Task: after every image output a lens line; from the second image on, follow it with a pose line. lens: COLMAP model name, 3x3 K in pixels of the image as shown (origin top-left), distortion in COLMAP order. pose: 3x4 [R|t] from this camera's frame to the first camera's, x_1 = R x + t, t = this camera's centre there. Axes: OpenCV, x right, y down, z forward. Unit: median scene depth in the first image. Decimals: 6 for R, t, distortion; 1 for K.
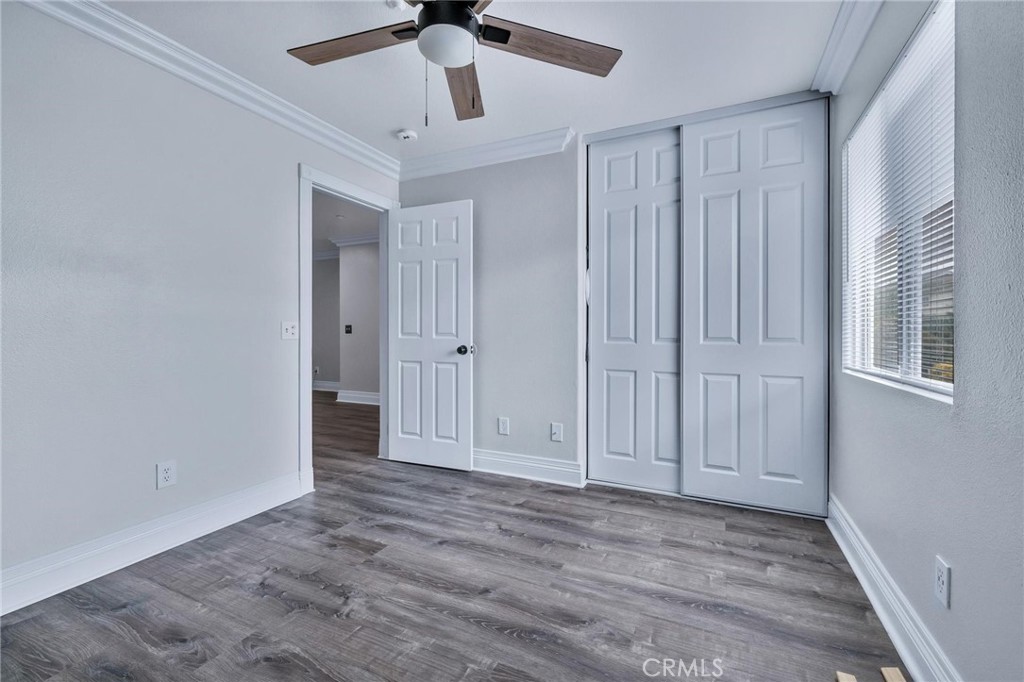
lens RADIAL K [[434.1, 0, 517.6], [0, 434.1, 327.9], [0, 0, 1]] dist [-0.002366, 0.000054]
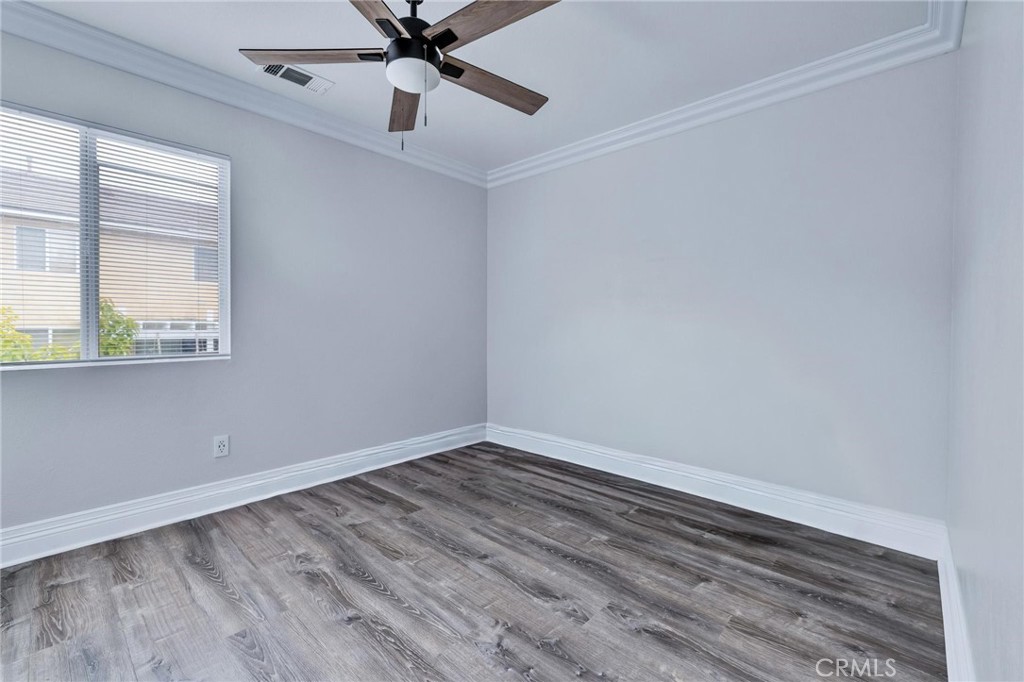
lens RADIAL K [[434.1, 0, 517.6], [0, 434.1, 327.9], [0, 0, 1]] dist [-0.002366, 0.000054]
pose [[-0.960706, -0.008093, 0.277449, -0.696627], [-0.009288, 0.999952, -0.002994, 0.008800], [-0.277412, -0.005453, -0.960736, 1.912932]]
